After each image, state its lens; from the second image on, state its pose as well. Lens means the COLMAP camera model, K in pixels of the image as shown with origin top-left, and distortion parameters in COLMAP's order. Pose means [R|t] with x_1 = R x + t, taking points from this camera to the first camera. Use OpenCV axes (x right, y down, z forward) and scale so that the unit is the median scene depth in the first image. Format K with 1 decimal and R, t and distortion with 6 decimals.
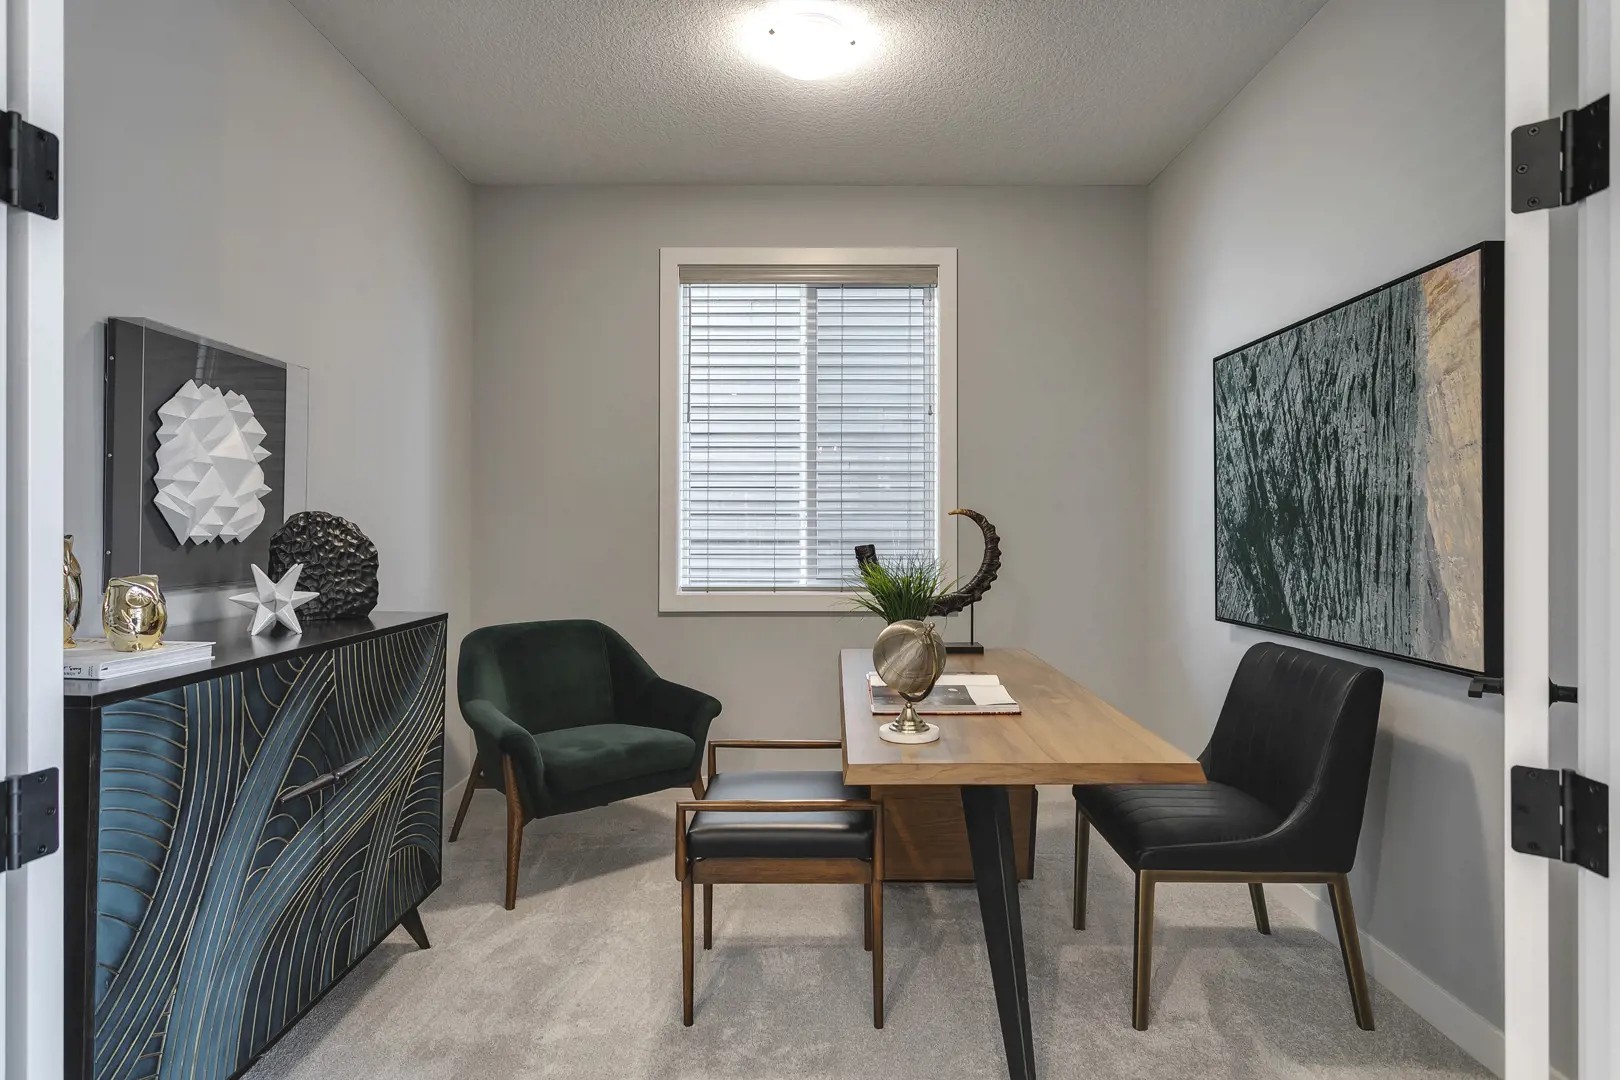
lens RADIAL K [[901.0, 0, 810.0], [0, 901.0, 540.0], [0, 0, 1]] dist [0.001147, 0.000075]
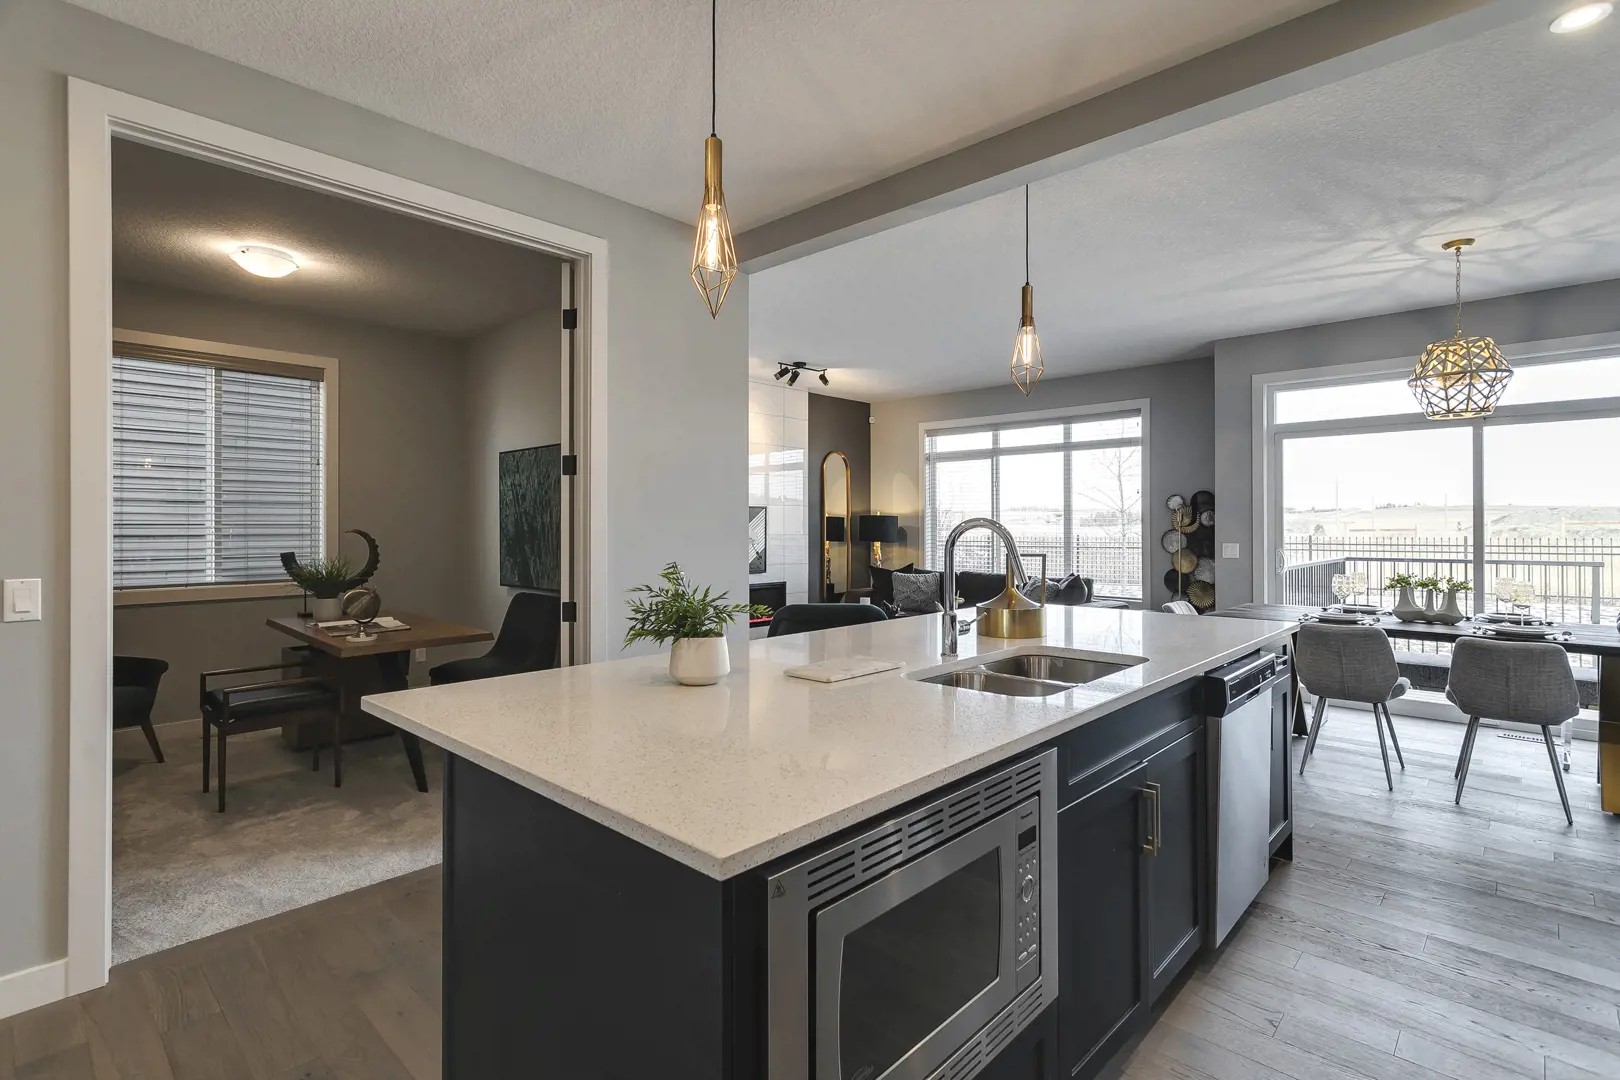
lens RADIAL K [[792.8, 0, 809.8], [0, 792.8, 532.7], [0, 0, 1]] dist [-0.000555, -0.000064]
pose [[0.710105, -0.005184, 0.704077, -0.302839], [0.009773, 0.999949, -0.002494, -0.017761], [-0.704028, 0.008652, 0.710120, -0.736698]]
